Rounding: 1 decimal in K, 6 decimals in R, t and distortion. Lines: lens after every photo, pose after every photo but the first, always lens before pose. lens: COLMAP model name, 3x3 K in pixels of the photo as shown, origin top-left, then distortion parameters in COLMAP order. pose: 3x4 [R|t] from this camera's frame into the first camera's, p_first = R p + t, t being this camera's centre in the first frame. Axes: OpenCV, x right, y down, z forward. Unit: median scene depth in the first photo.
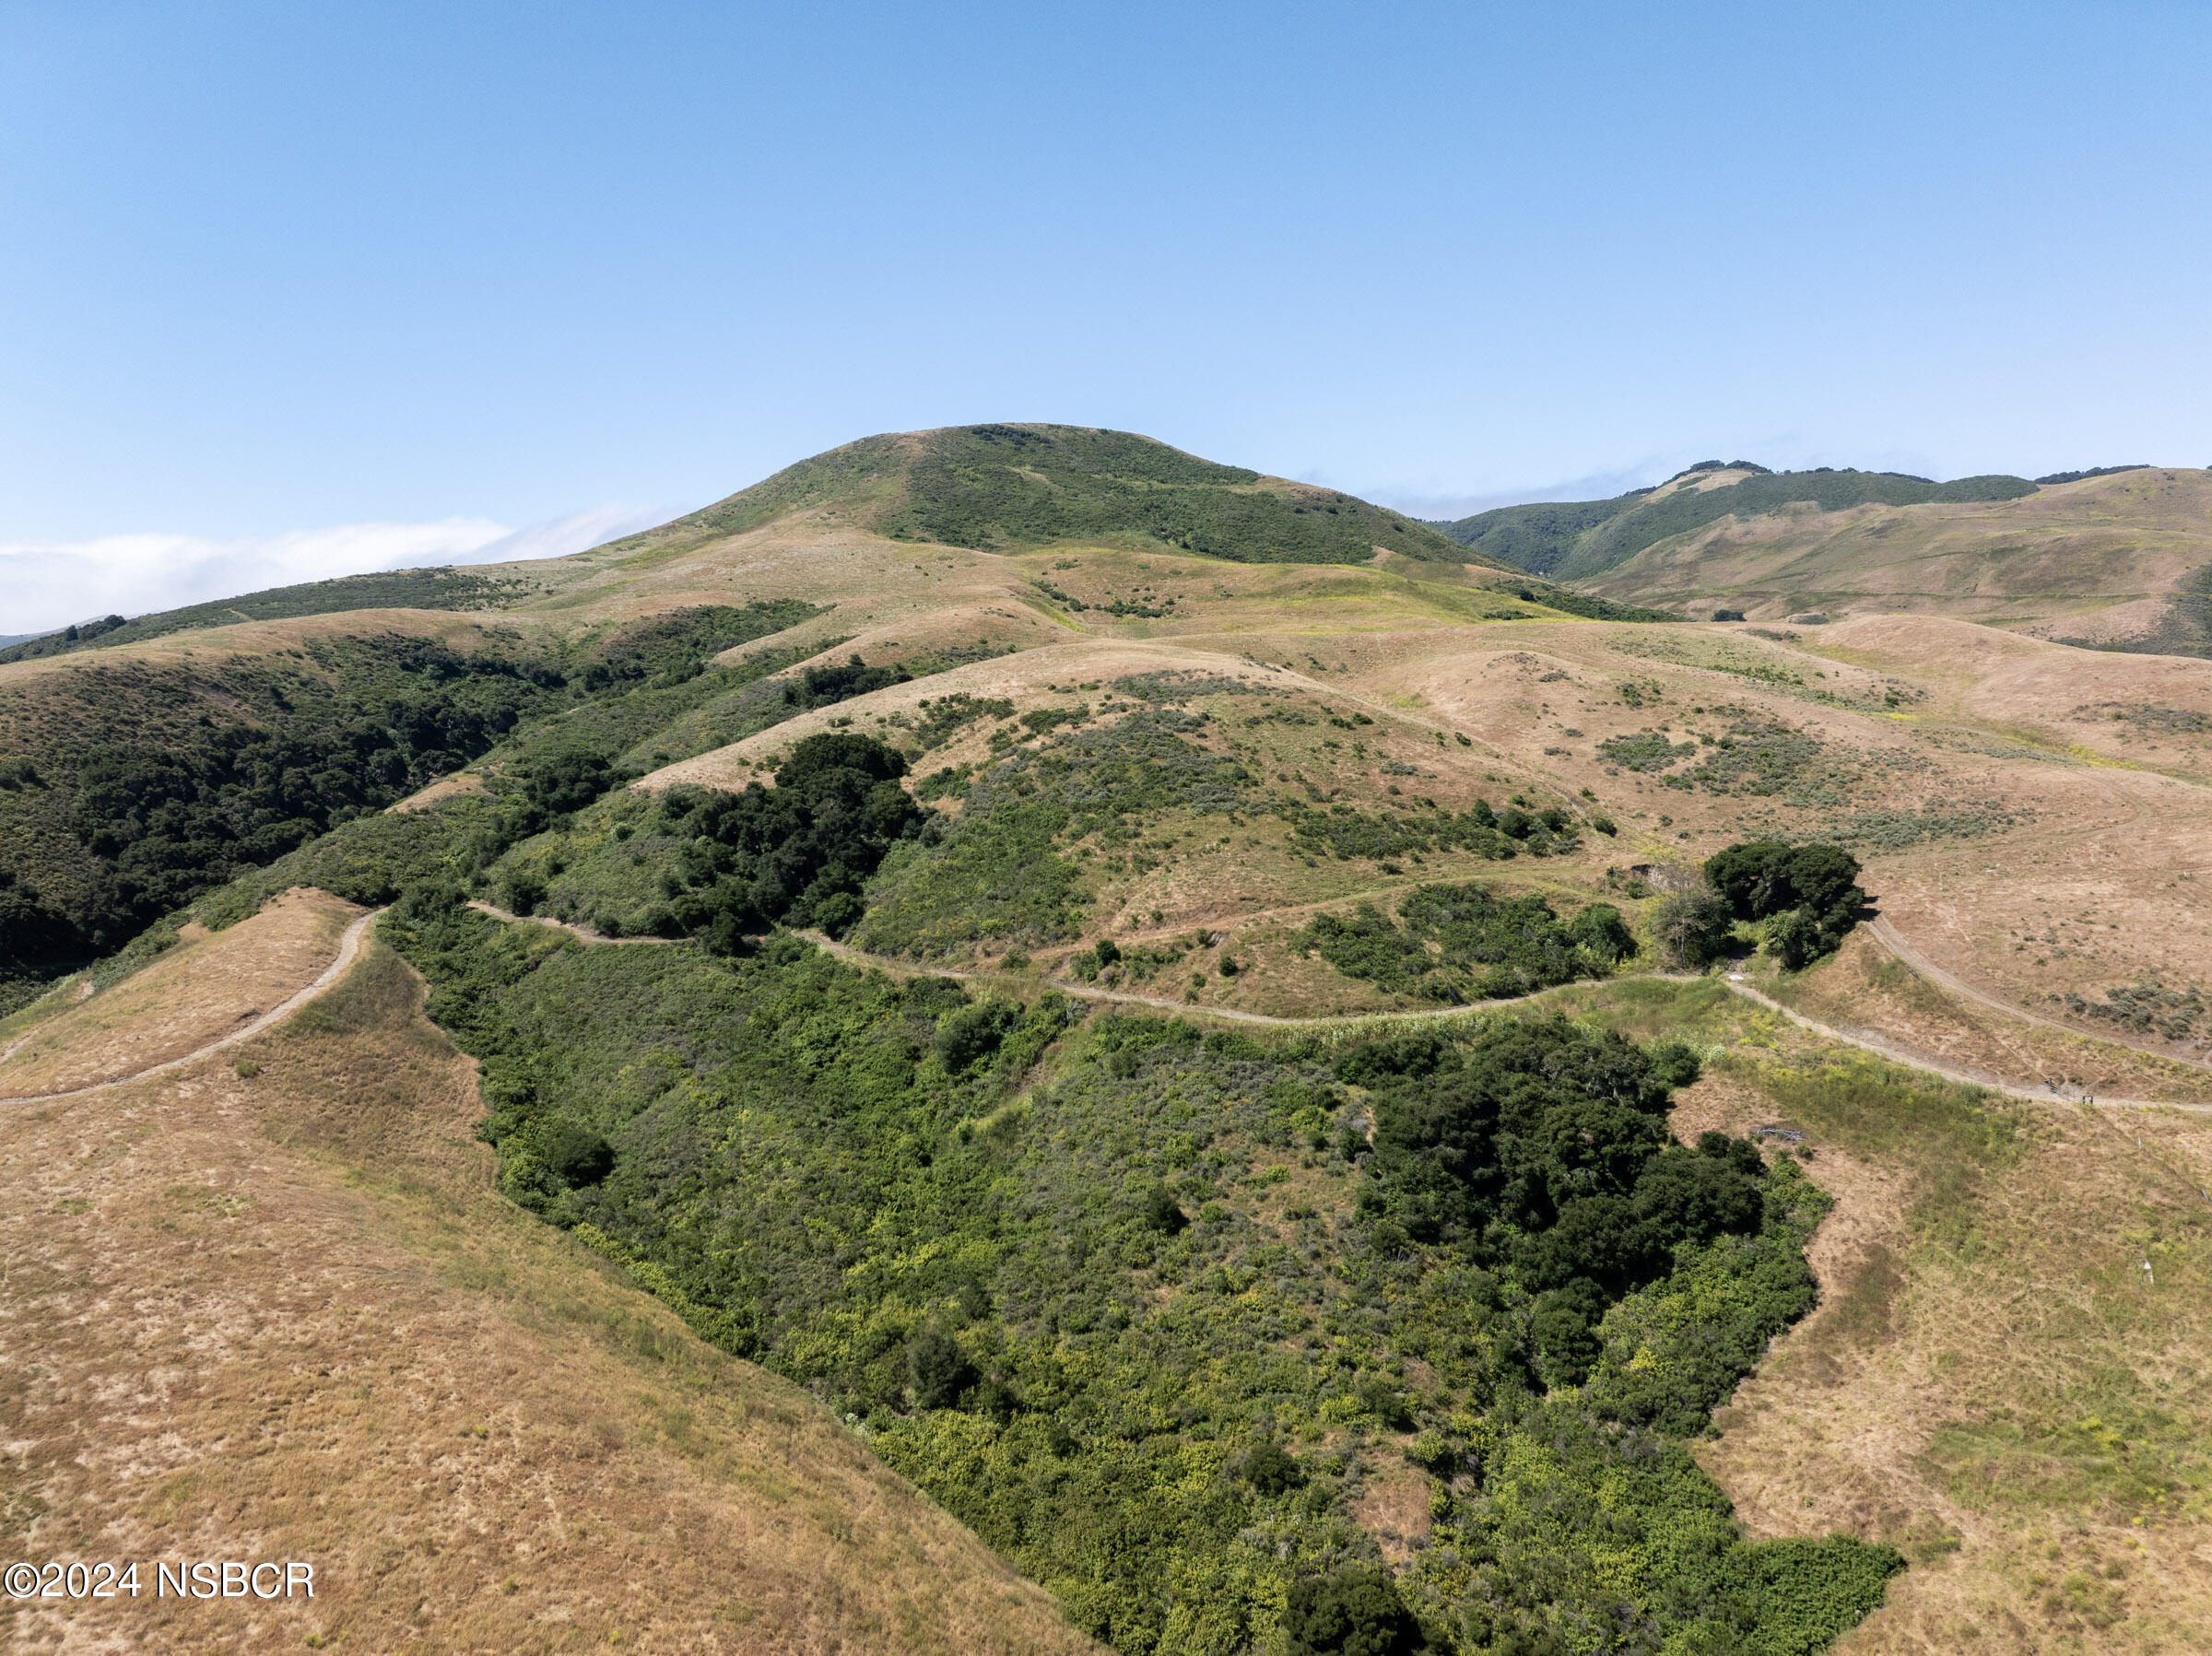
lens RADIAL K [[1560.1, 0, 1112.5], [0, 1560.1, 828.4], [0, 0, 1]] dist [-0.034912, -0.007666]
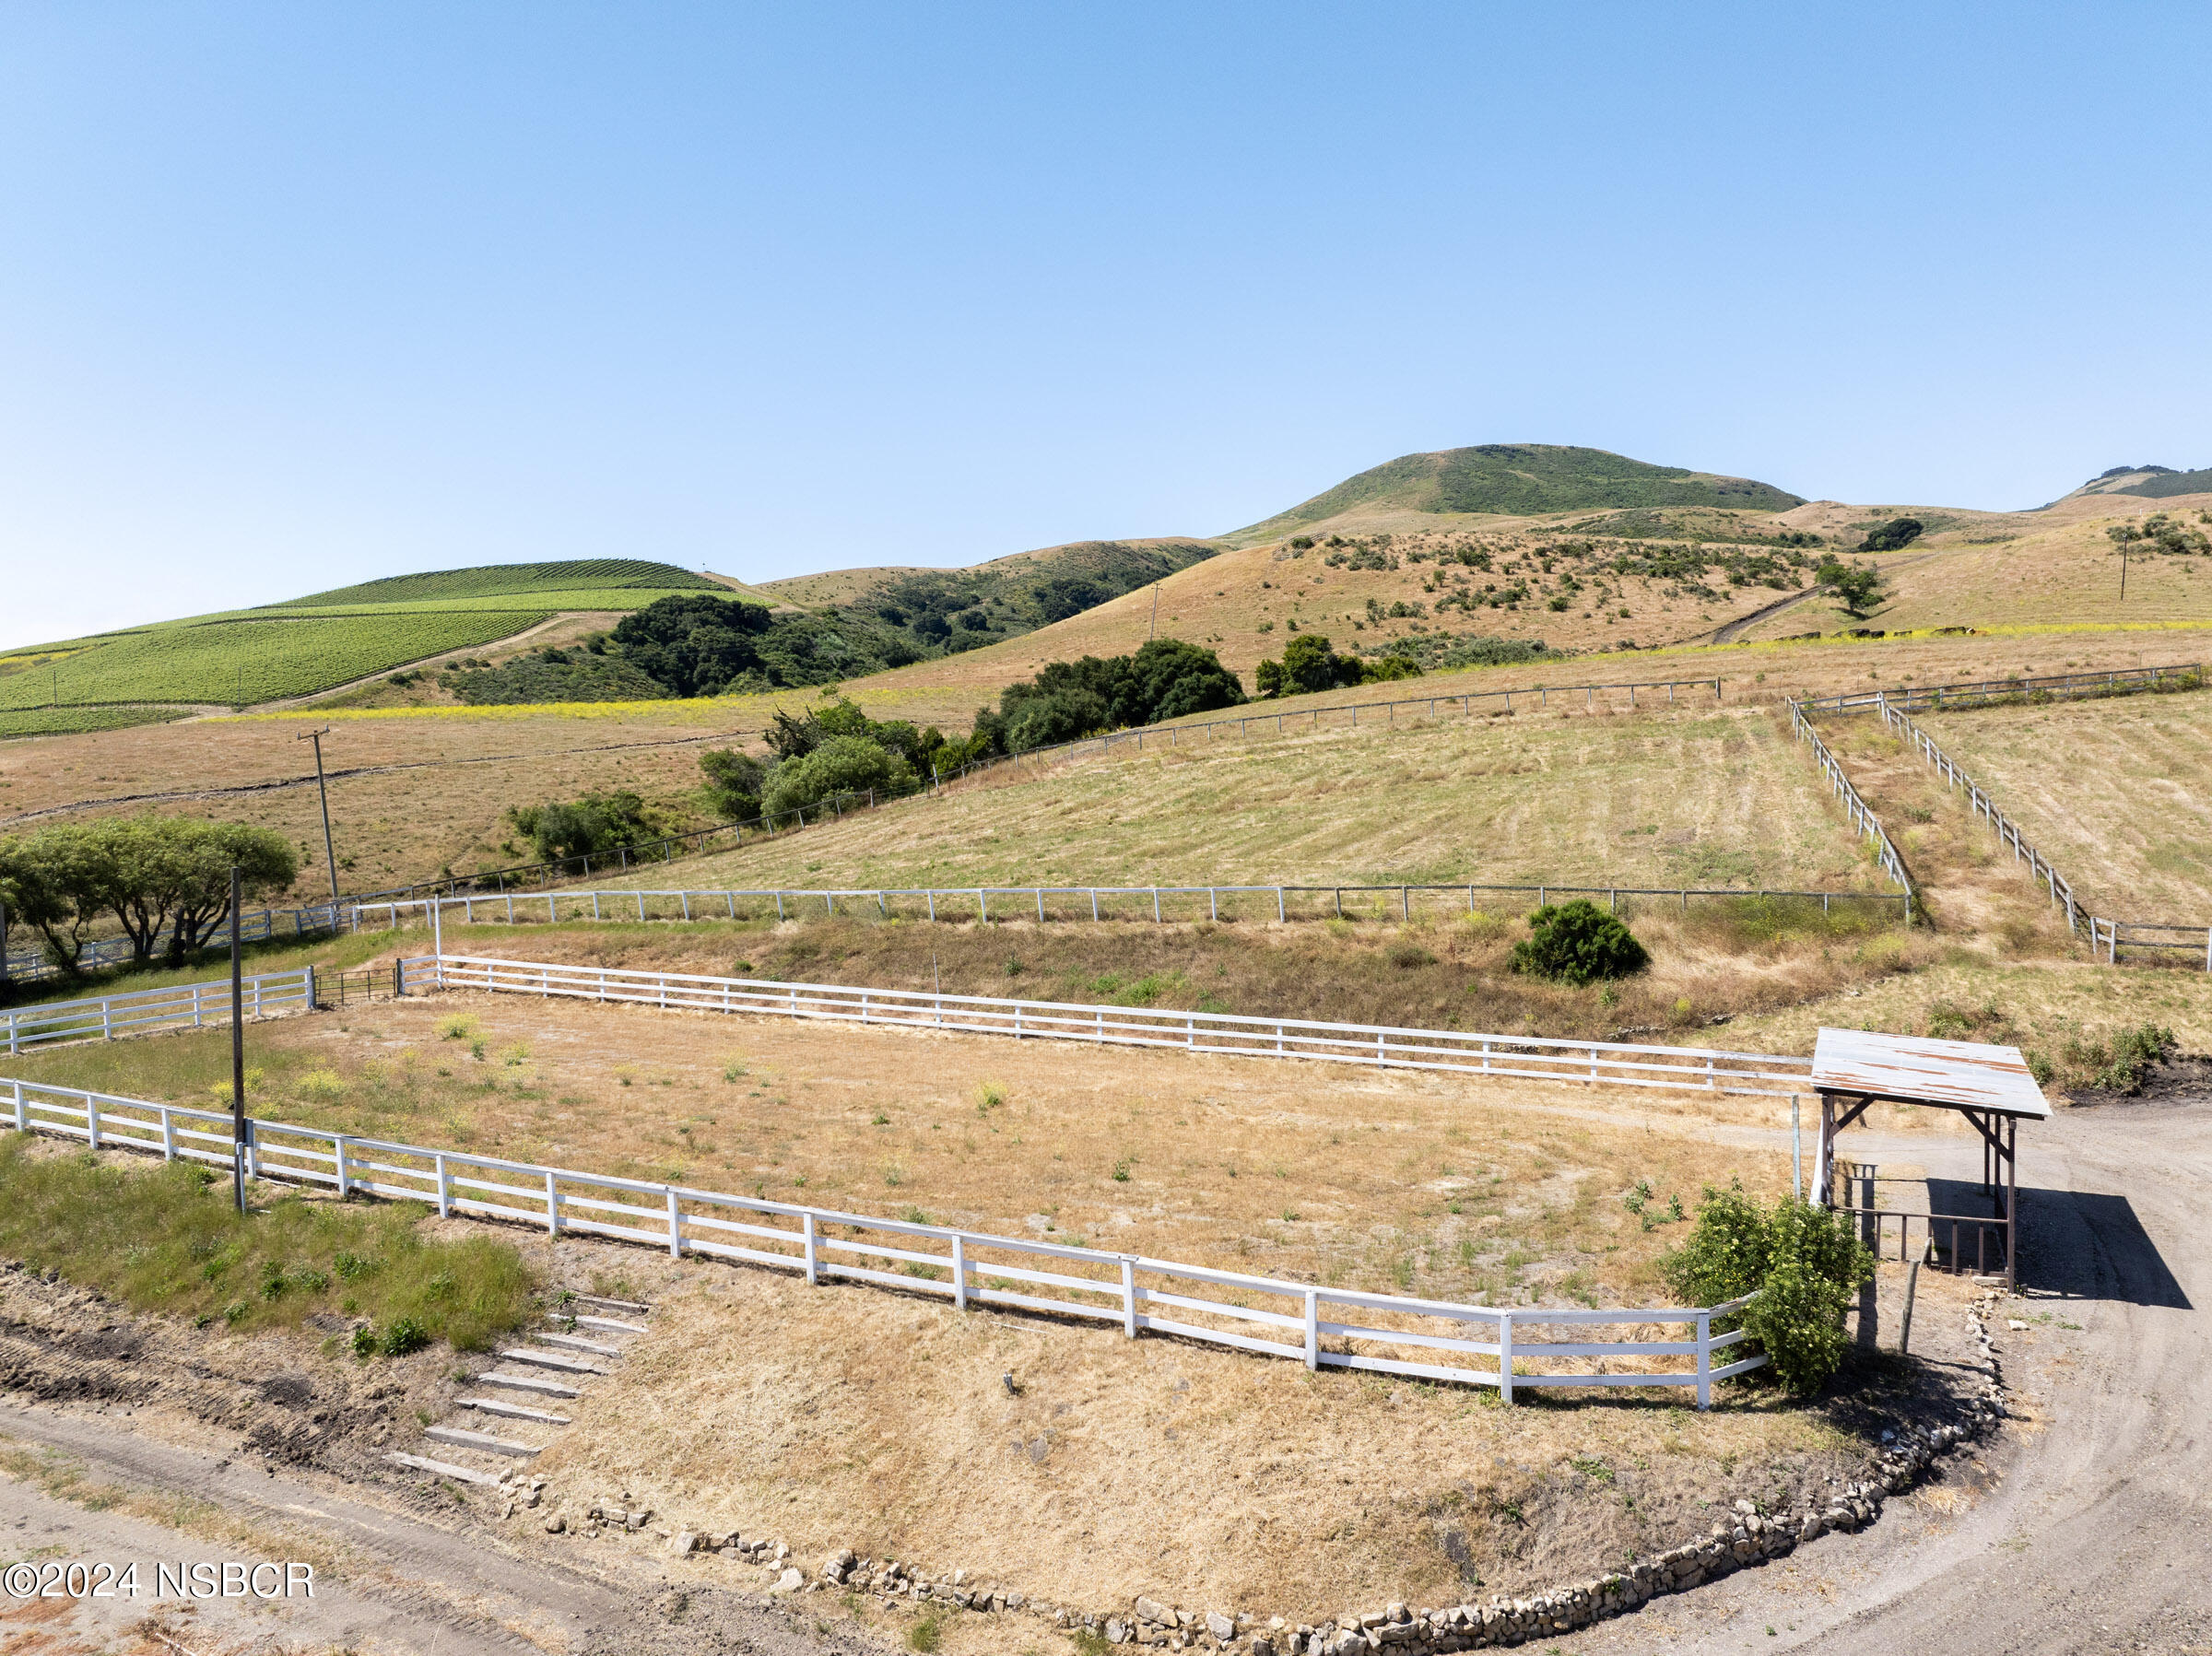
lens RADIAL K [[1559.0, 0, 1114.5], [0, 1559.0, 837.0], [0, 0, 1]] dist [-0.017845, -0.026721]
pose [[0.965155, 0.012173, -0.261396, -0.051729], [-0.023288, 0.998949, -0.039467, 0.238414], [0.260641, 0.044179, 0.964424, -0.644907]]
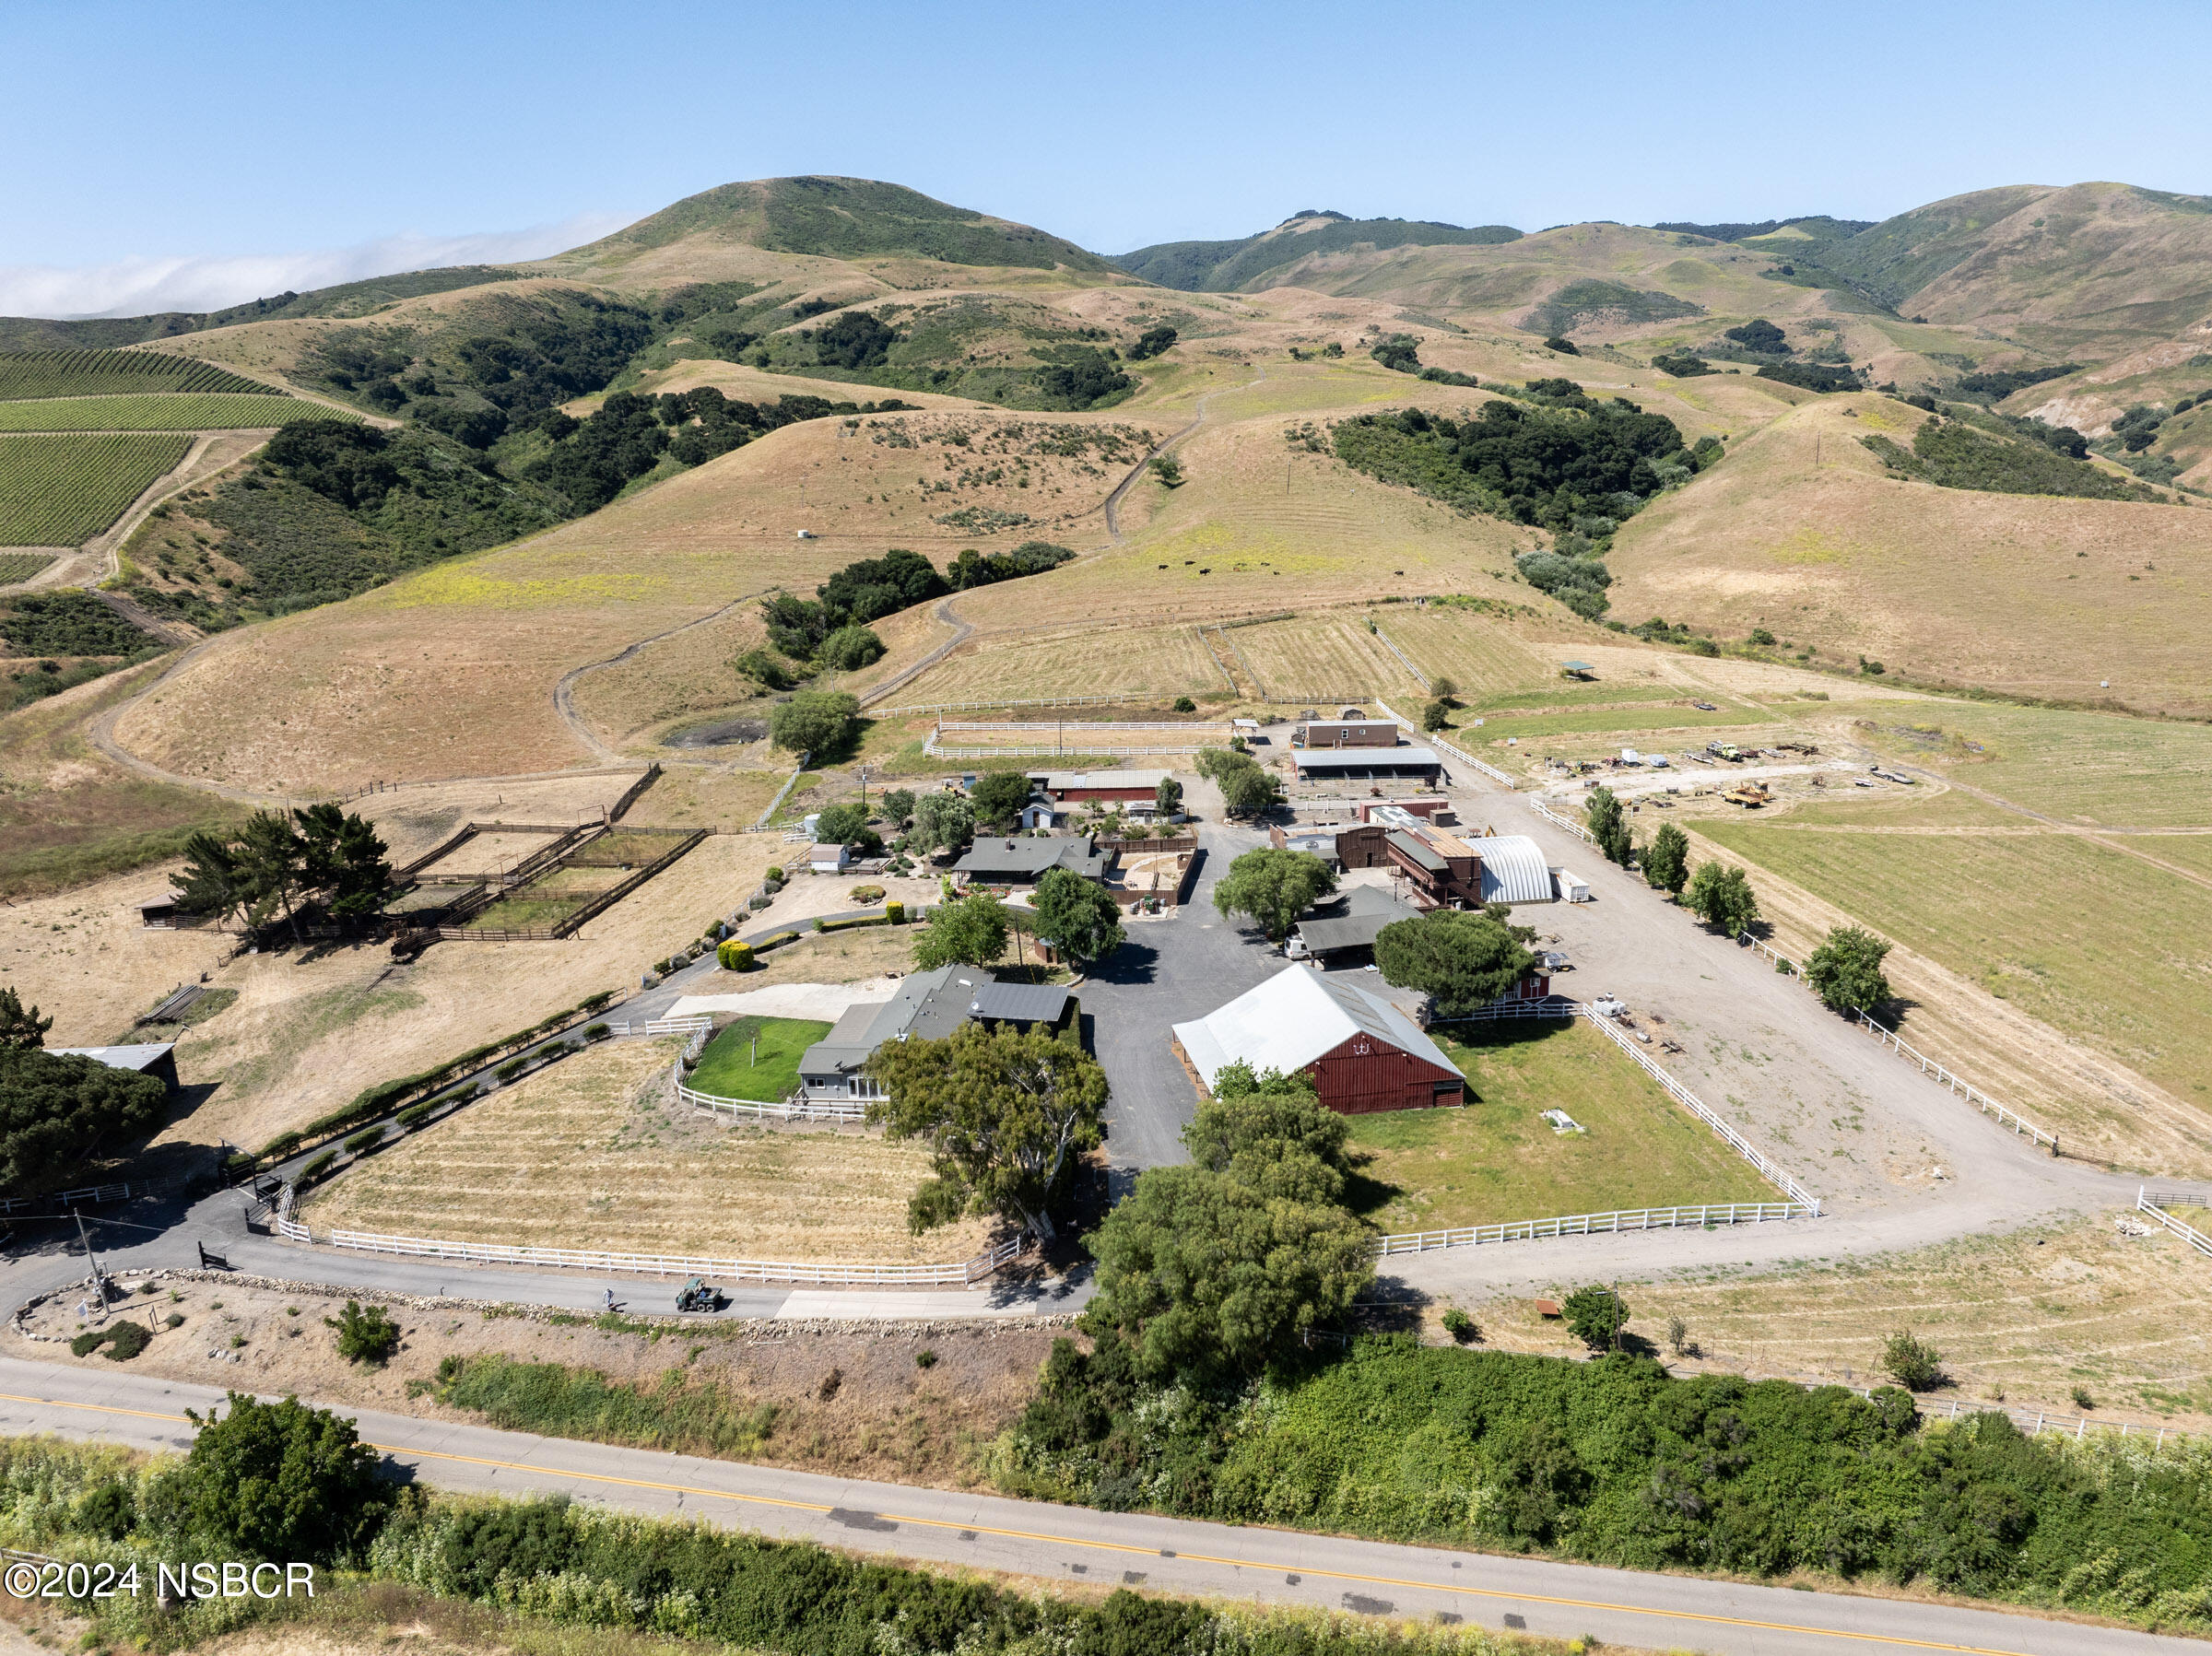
lens RADIAL K [[1560.1, 0, 1112.5], [0, 1560.1, 828.4], [0, 0, 1]] dist [-0.034912, -0.007666]
pose [[0.981858, -0.046463, 0.183836, -0.138840], [0.017399, 0.987500, 0.156657, 0.209622], [-0.188816, -0.150616, 0.970393, -0.945119]]
